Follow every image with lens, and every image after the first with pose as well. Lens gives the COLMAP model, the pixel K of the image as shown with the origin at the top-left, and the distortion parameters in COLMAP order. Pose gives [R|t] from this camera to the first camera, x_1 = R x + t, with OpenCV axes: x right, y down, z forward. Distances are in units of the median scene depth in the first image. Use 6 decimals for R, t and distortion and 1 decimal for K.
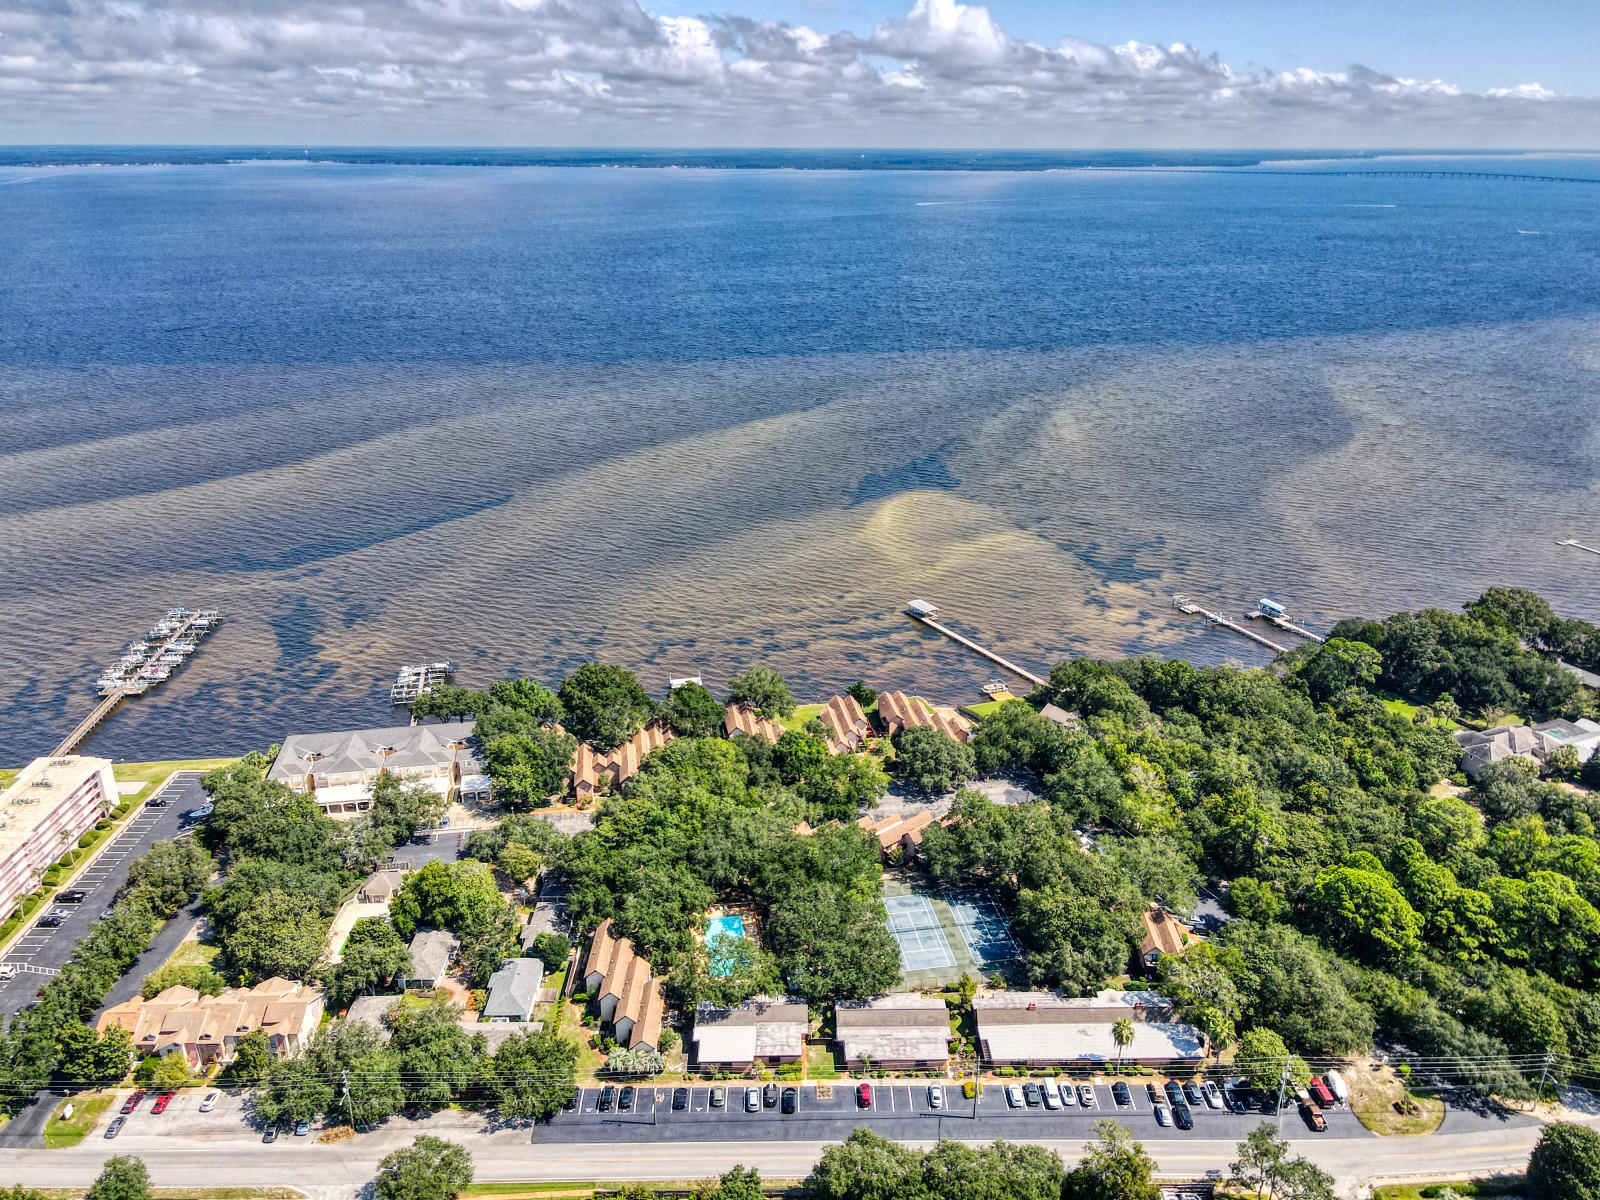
lens RADIAL K [[1159.8, 0, 811.6], [0, 1159.8, 597.1], [0, 0, 1]] dist [0.003787, 0.000927]
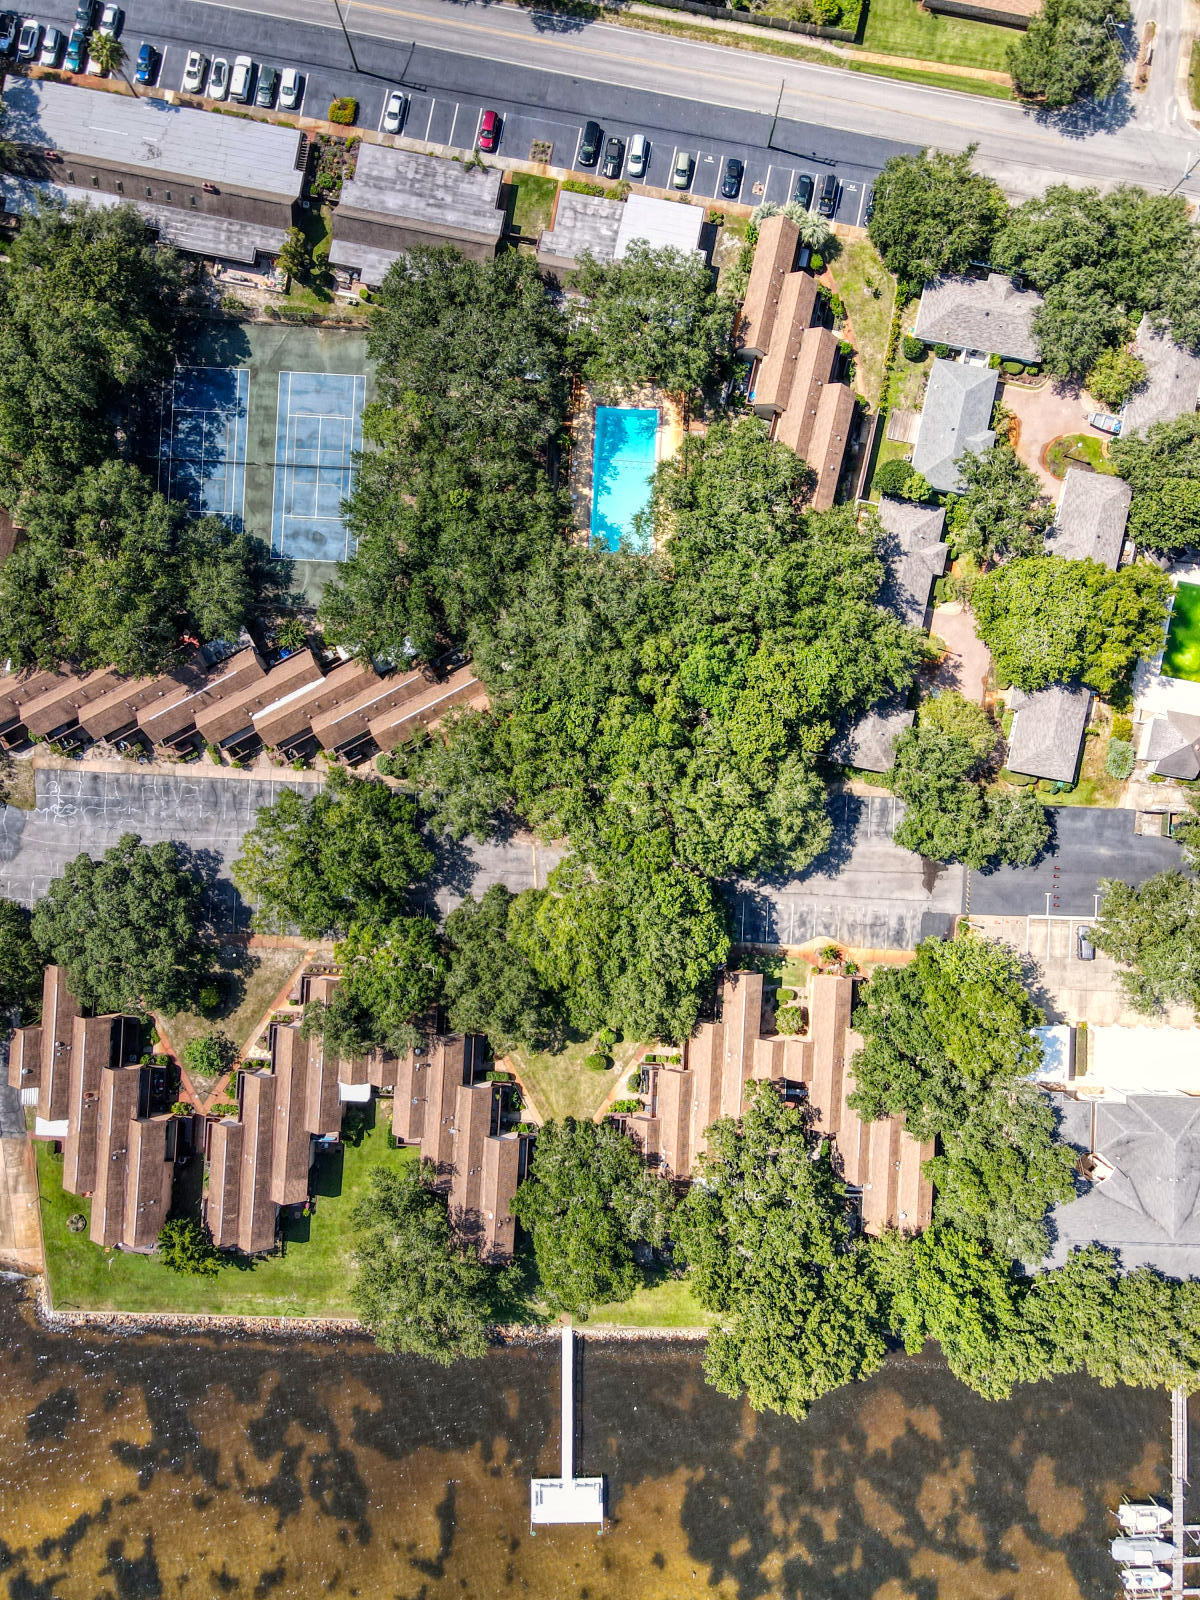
lens RADIAL K [[1159.8, 0, 600.0], [0, 1159.8, 800.0], [0, 0, 1]] dist [0.003787, 0.000927]
pose [[-0.976549, -0.215290, -0.001800, -0.107690], [0.079026, -0.366212, 0.927170, -0.386656], [-0.200270, 0.905284, 0.374637, 1.033641]]
